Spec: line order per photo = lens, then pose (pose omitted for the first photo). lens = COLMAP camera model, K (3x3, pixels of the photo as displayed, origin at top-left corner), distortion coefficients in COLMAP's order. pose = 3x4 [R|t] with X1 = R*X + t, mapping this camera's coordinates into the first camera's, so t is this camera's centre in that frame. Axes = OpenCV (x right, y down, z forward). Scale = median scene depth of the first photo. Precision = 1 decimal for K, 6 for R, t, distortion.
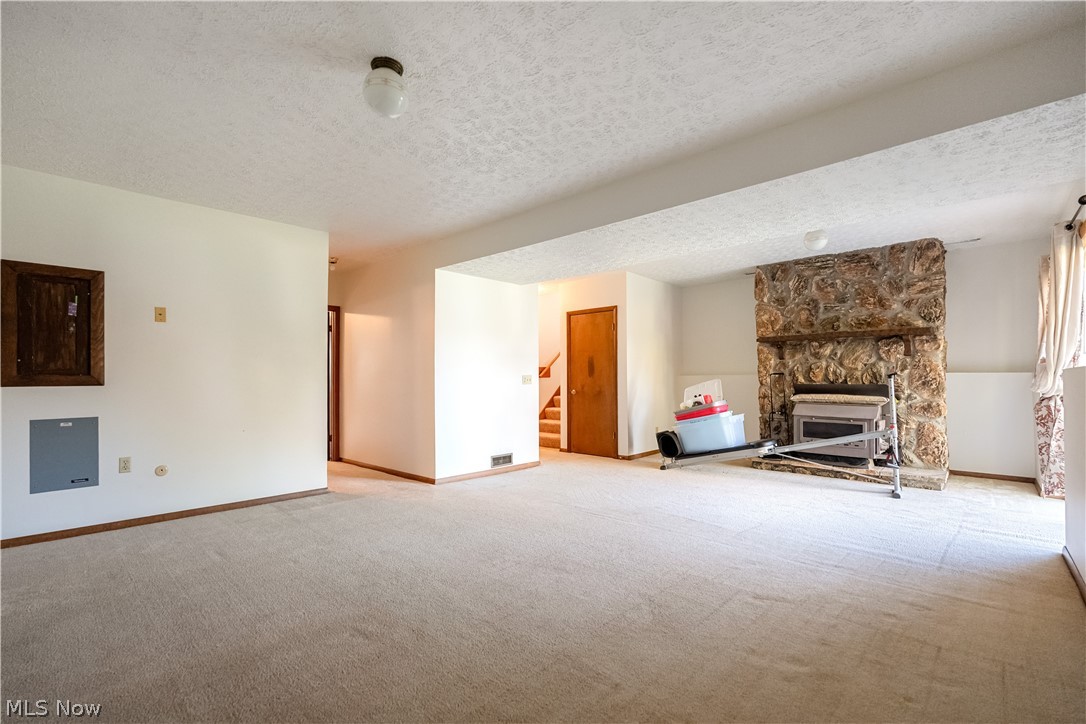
lens RADIAL K [[476.3, 0, 539.5], [0, 476.3, 363.7], [0, 0, 1]] dist [-0.001673, -0.000515]
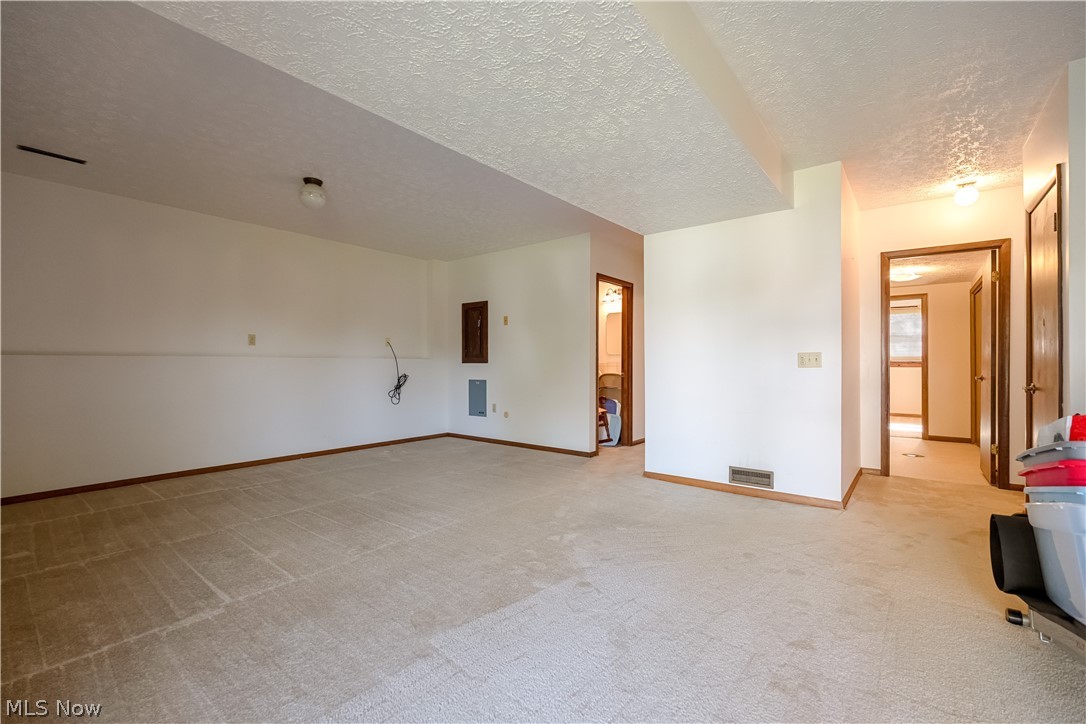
lens RADIAL K [[476.3, 0, 539.5], [0, 476.3, 363.7], [0, 0, 1]] dist [-0.001673, -0.000515]
pose [[0.078392, 0.002130, -0.996920, 0.925071], [0.032678, 0.999455, 0.004705, 0.046450], [0.996387, -0.032946, 0.078279, 1.056749]]
